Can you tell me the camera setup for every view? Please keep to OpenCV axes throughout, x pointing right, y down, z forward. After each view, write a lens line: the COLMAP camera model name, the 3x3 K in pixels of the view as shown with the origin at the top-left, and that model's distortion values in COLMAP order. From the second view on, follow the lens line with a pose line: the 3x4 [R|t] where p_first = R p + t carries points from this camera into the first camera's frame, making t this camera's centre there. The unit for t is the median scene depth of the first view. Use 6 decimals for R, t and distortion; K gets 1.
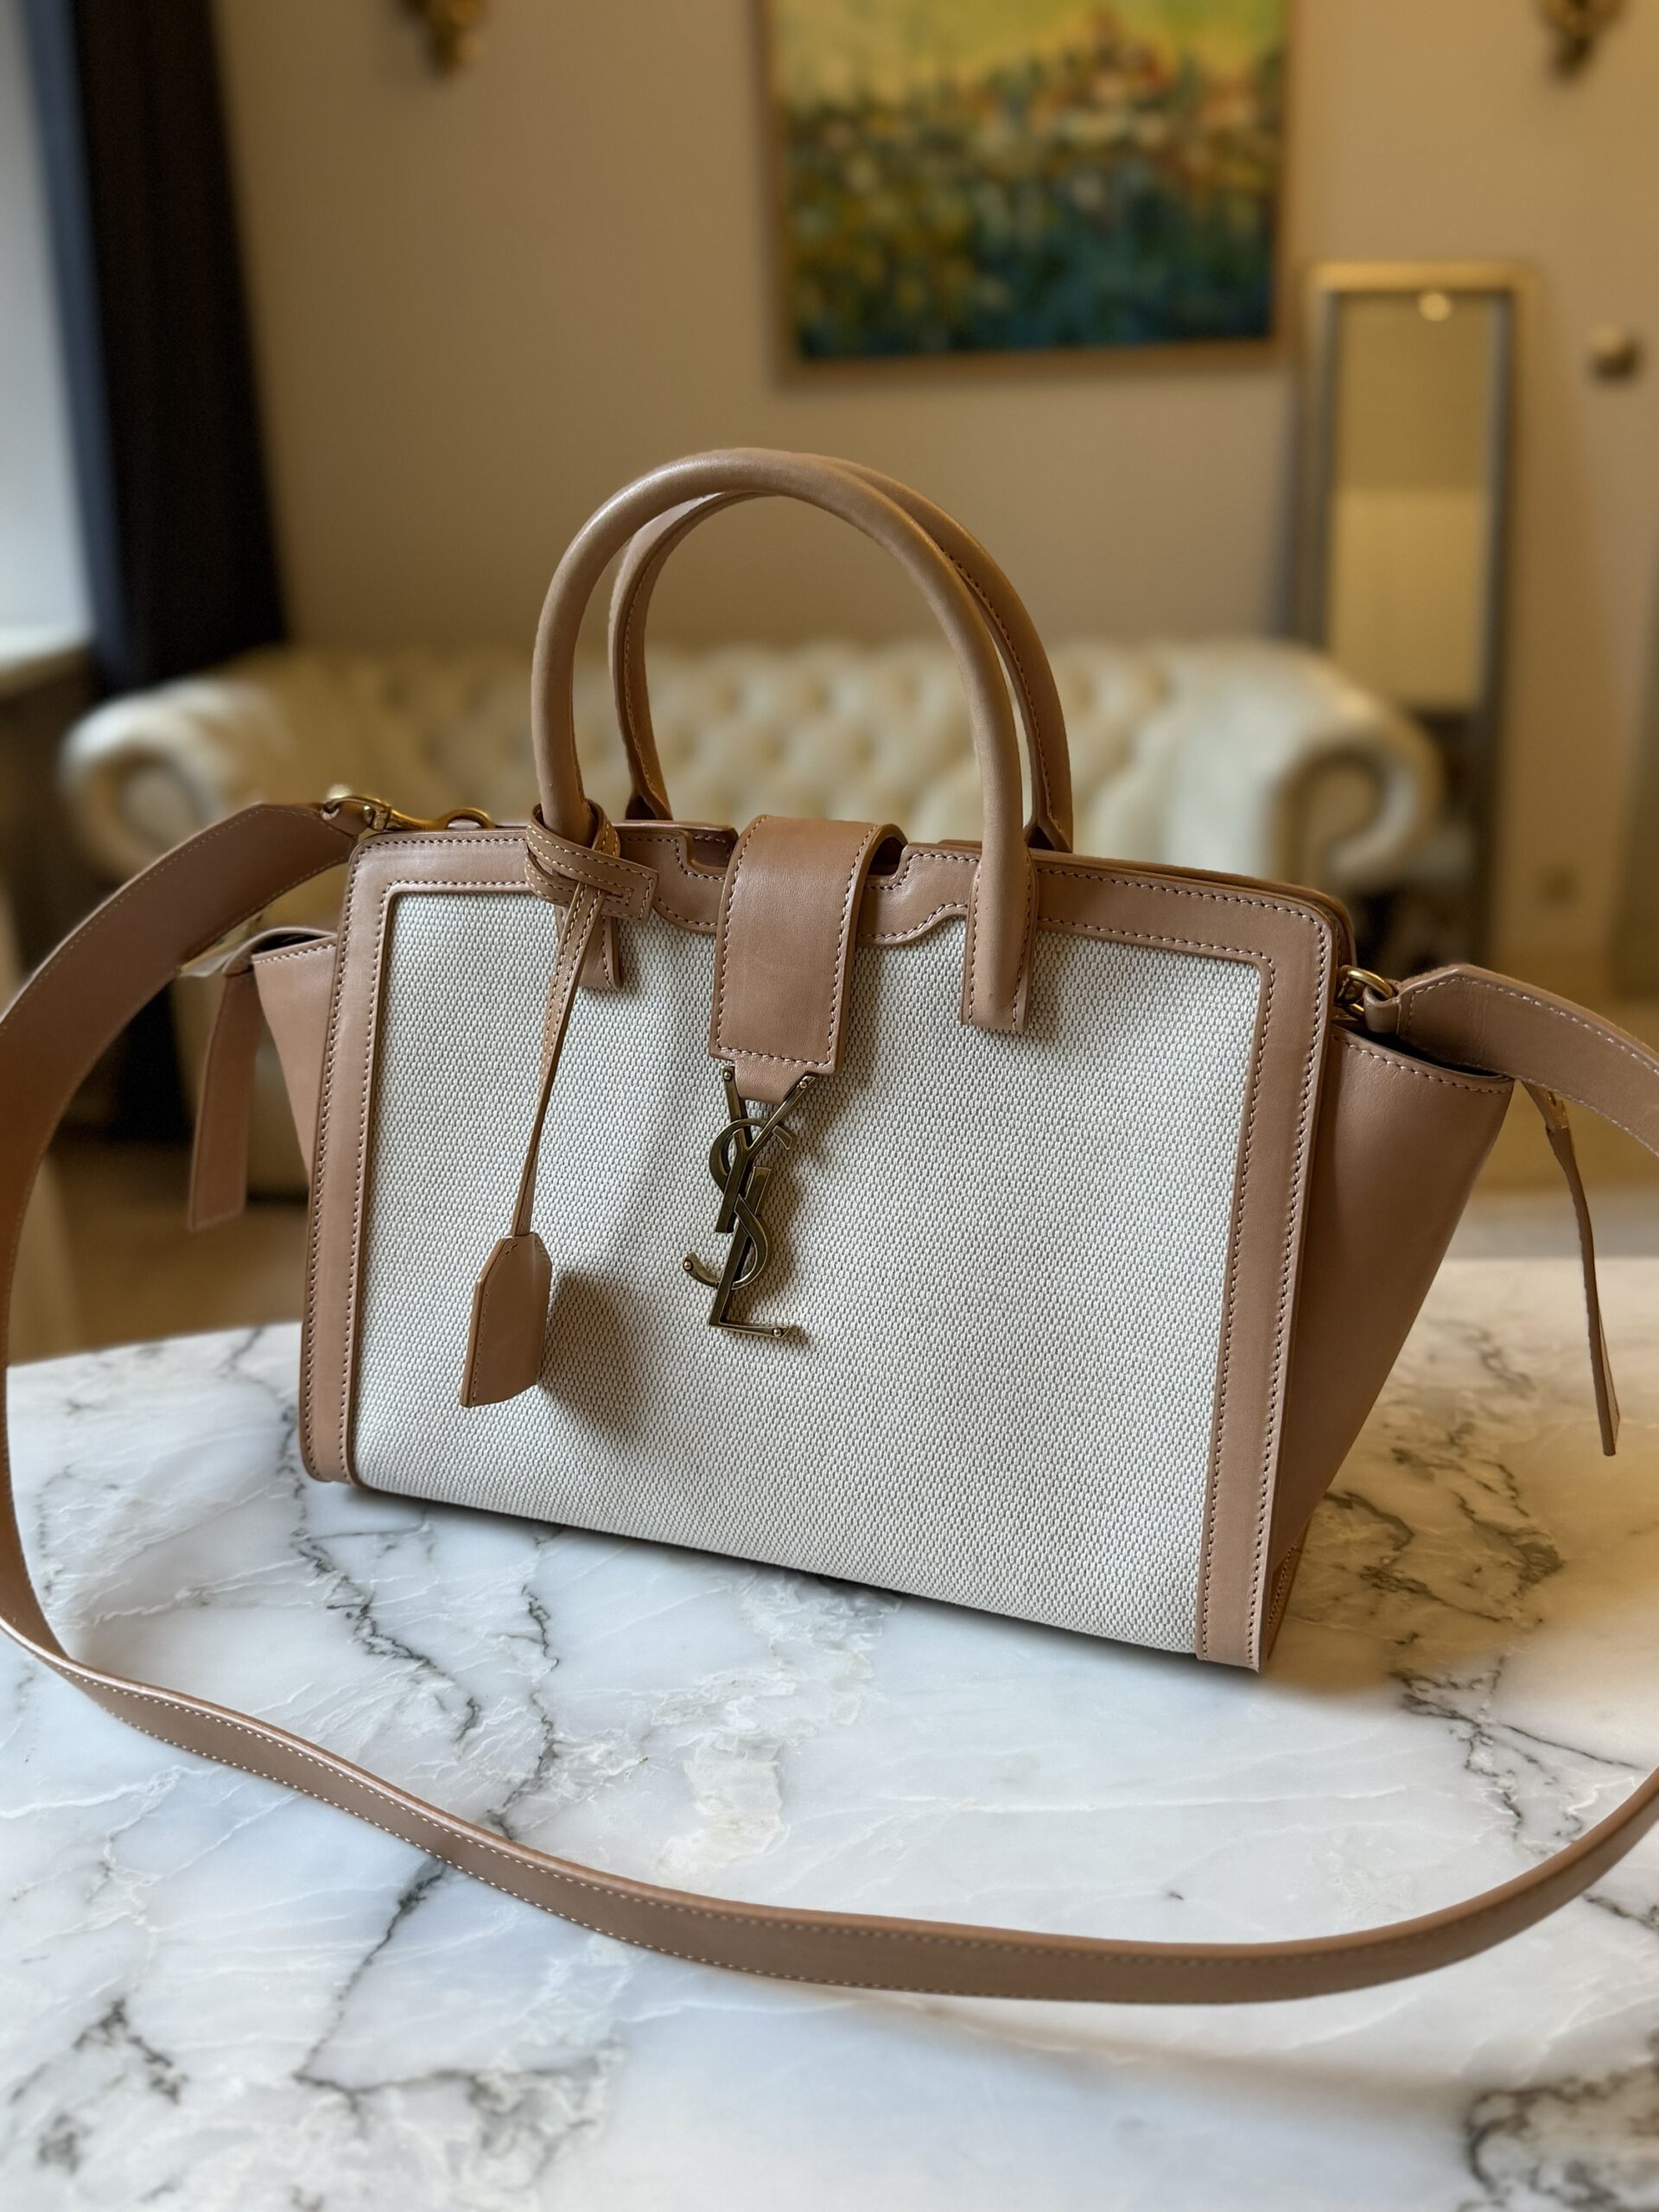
lens RADIAL K [[1977.1, 0, 836.4], [0, 1977.1, 1102.2], [0, 0, 1]] dist [0.038133, -0.078475]
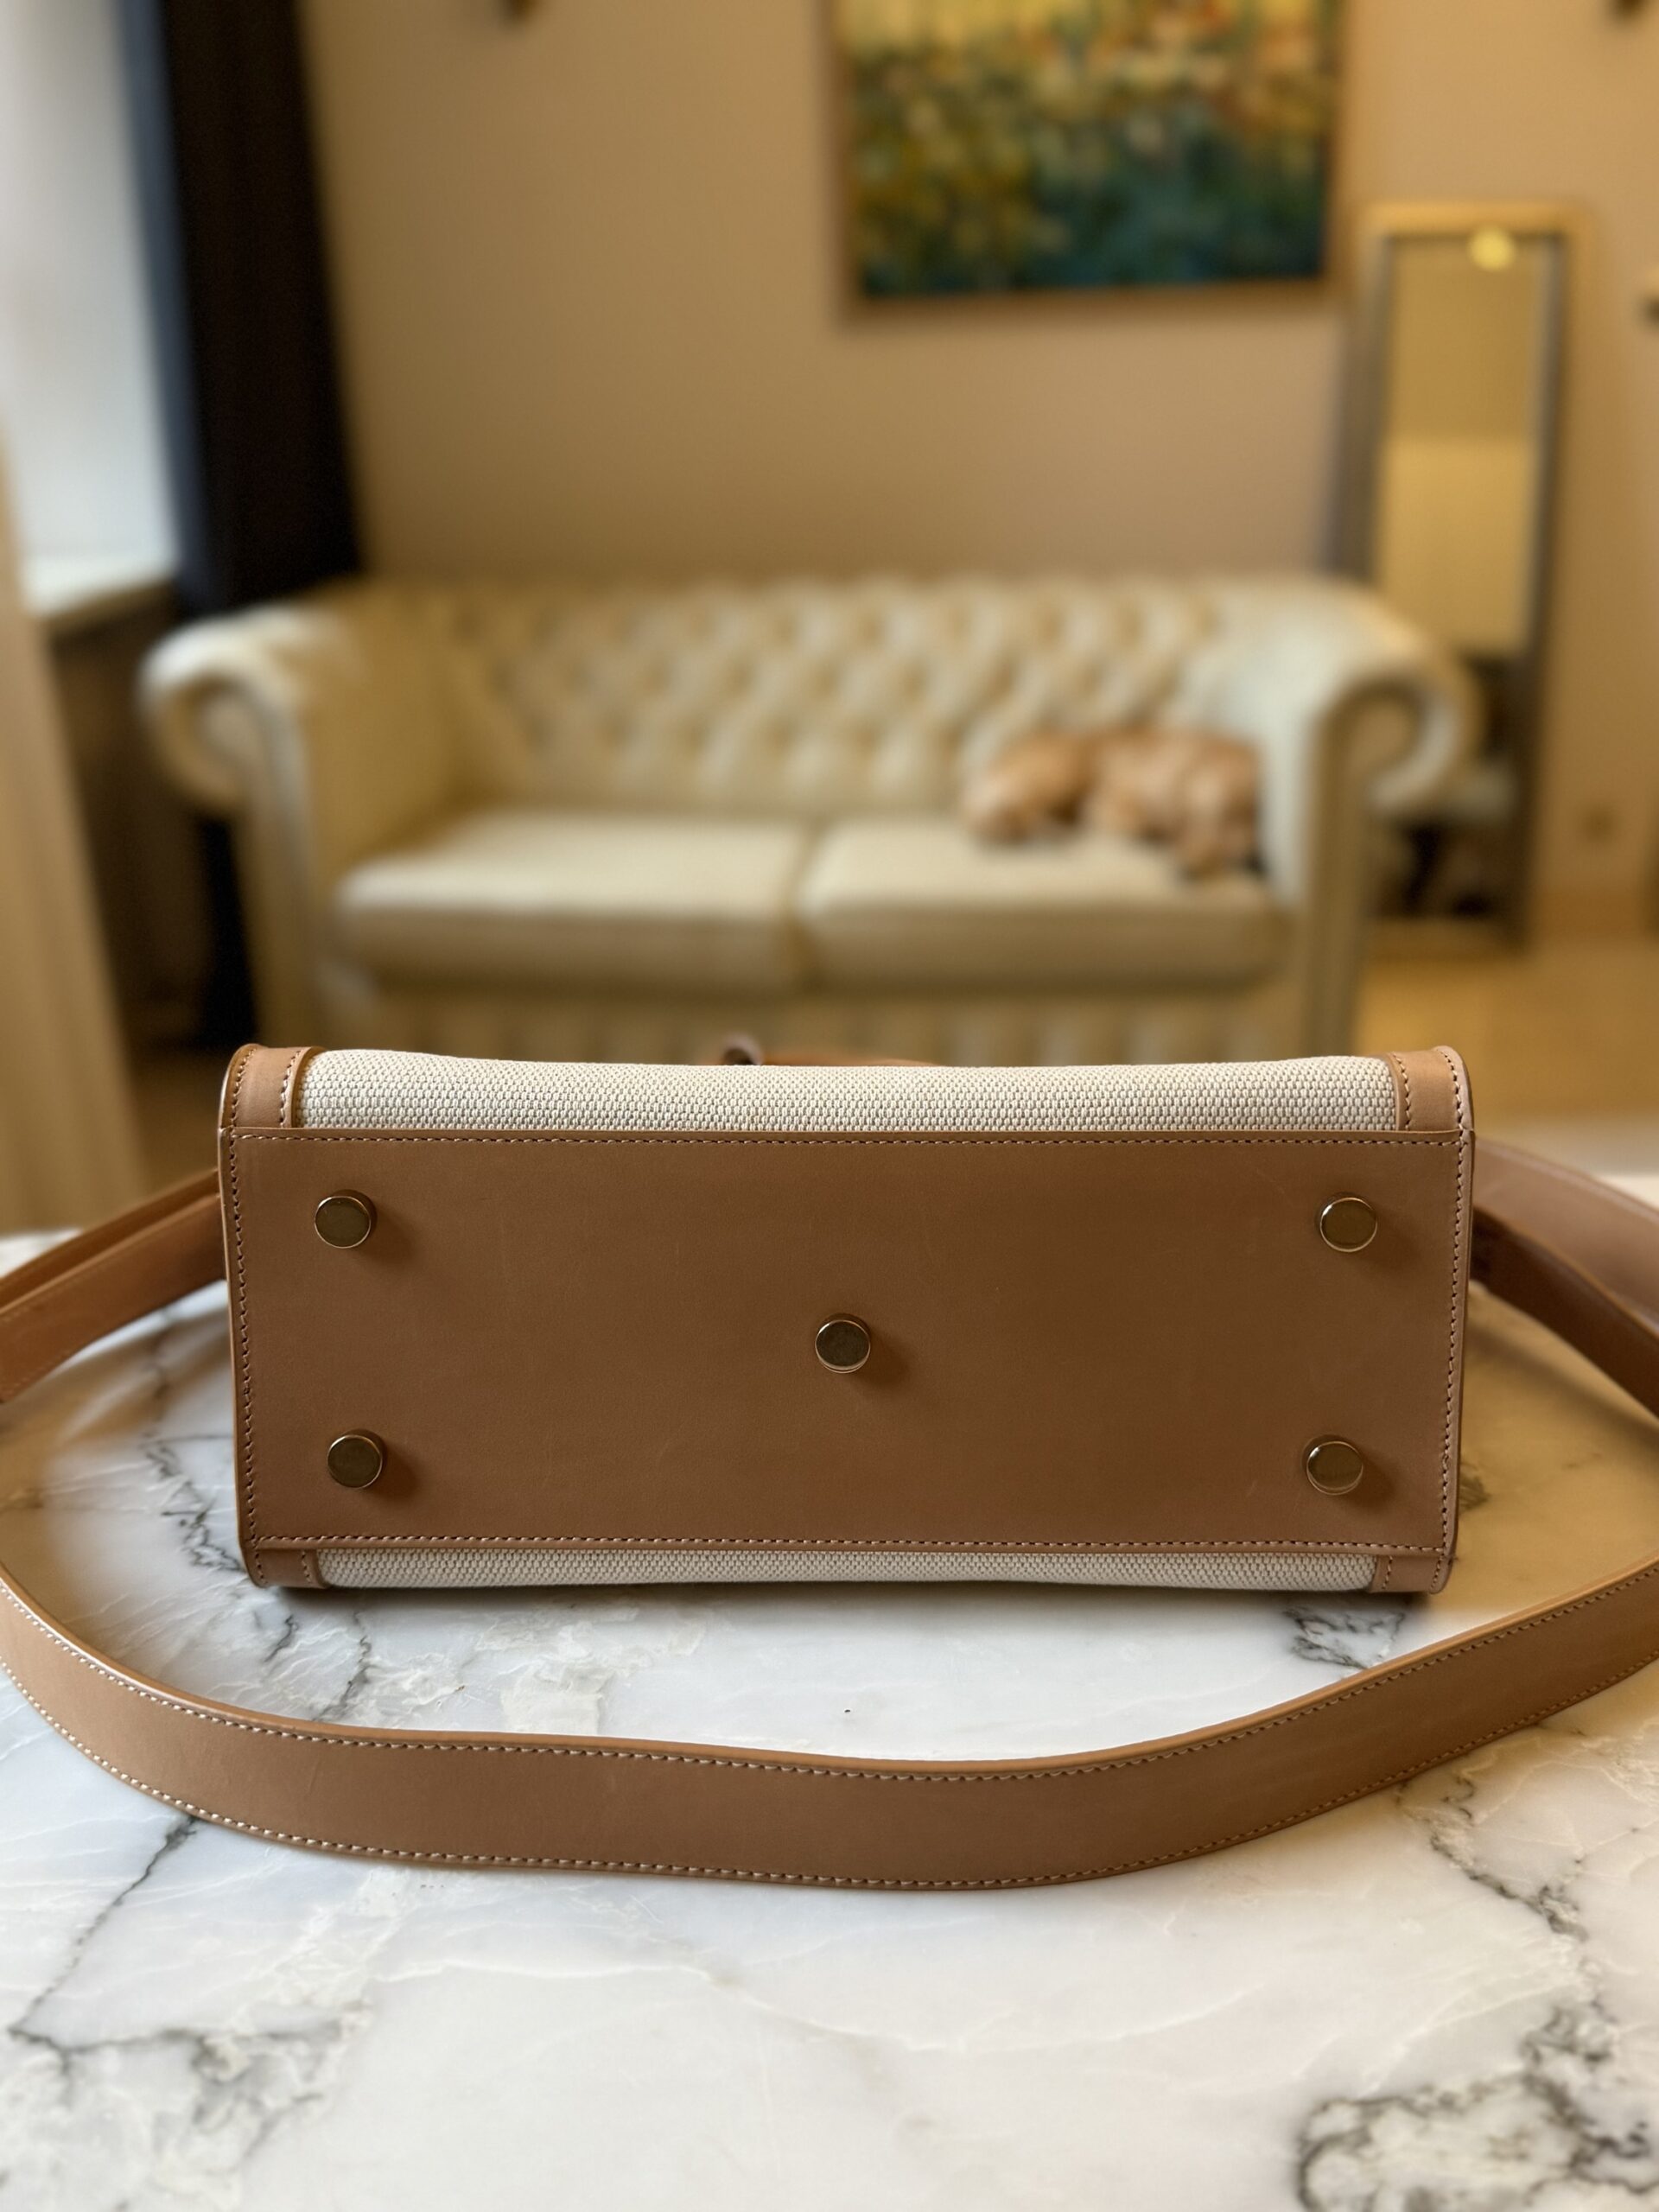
lens RADIAL K [[1879.1, 0, 833.2], [0, 1879.1, 1104.8], [0, 0, 1]] dist [-0.012961, -0.001348]
pose [[0.999084, 0.015454, -0.039908, 0.105235], [-0.013862, 0.999109, 0.039859, 0.021516], [0.040489, -0.039270, 0.998408, 0.140136]]
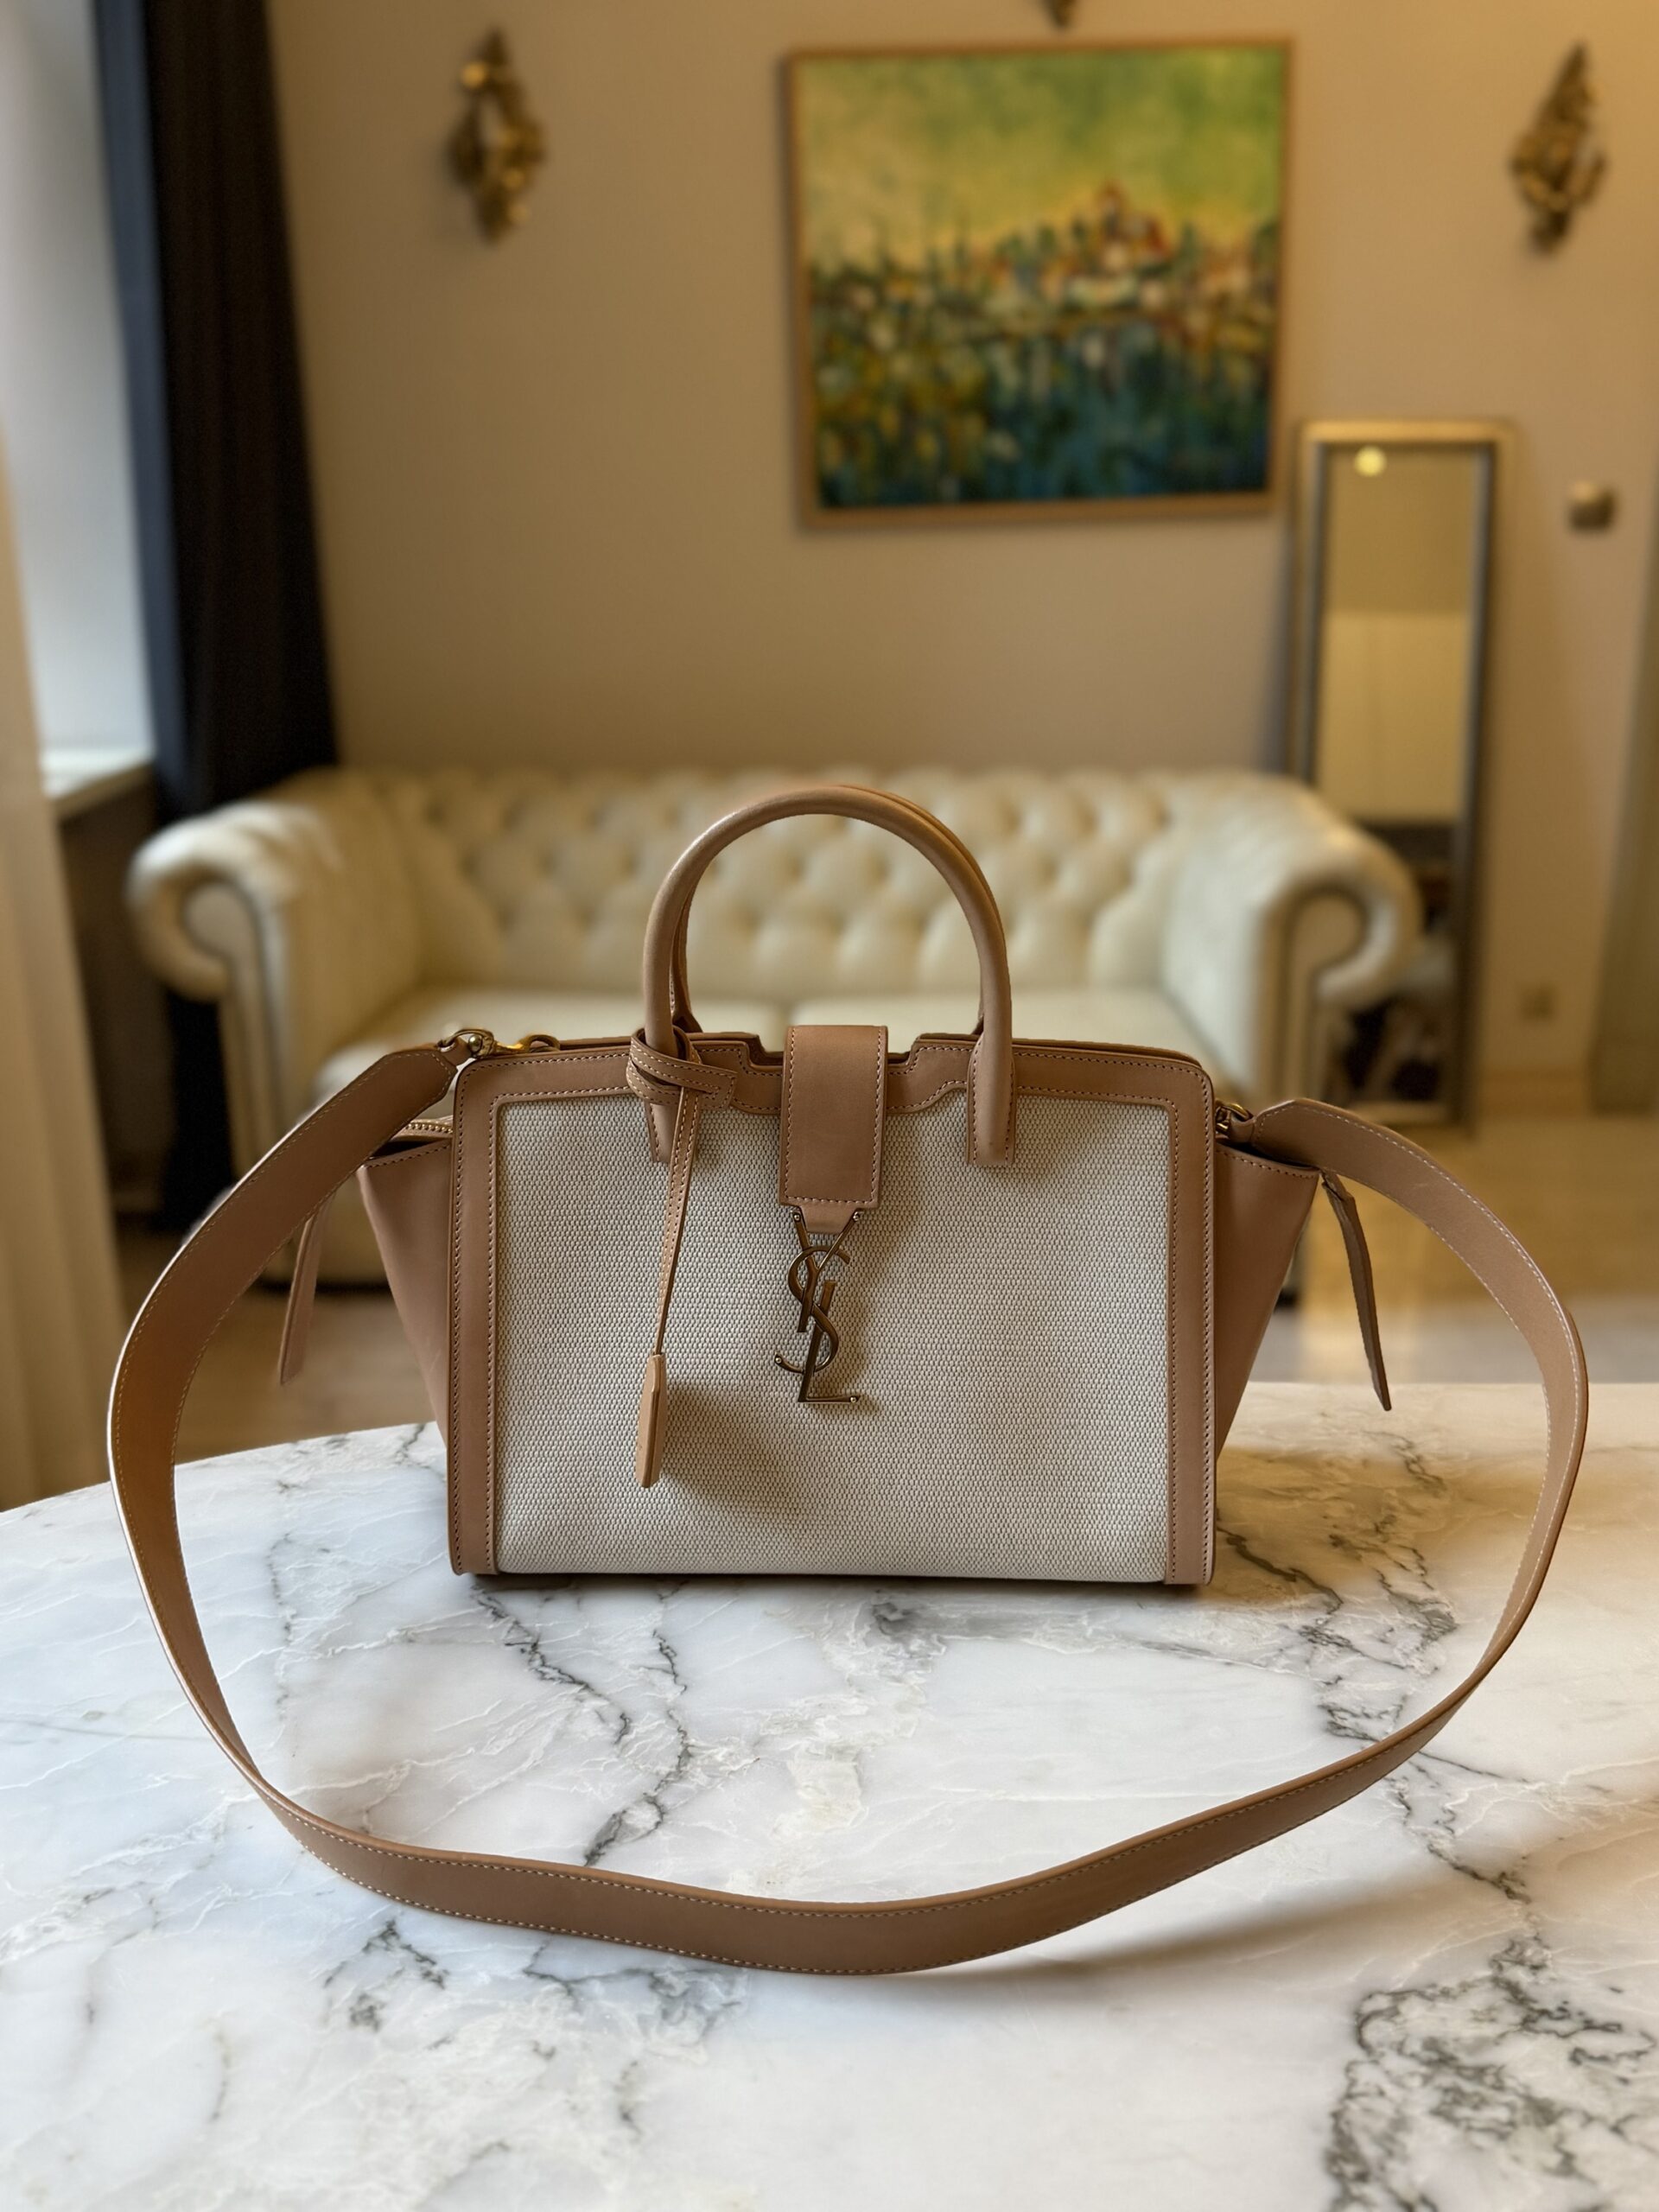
lens RADIAL K [[1948.9, 0, 830.6], [0, 1948.9, 1101.0], [0, 0, 1]] dist [0.105547, -0.222439]
pose [[0.999902, 0.013510, -0.003673, -0.047158], [-0.013662, 0.998878, -0.045342, -0.051200], [0.003057, 0.045387, 0.998965, -0.336046]]
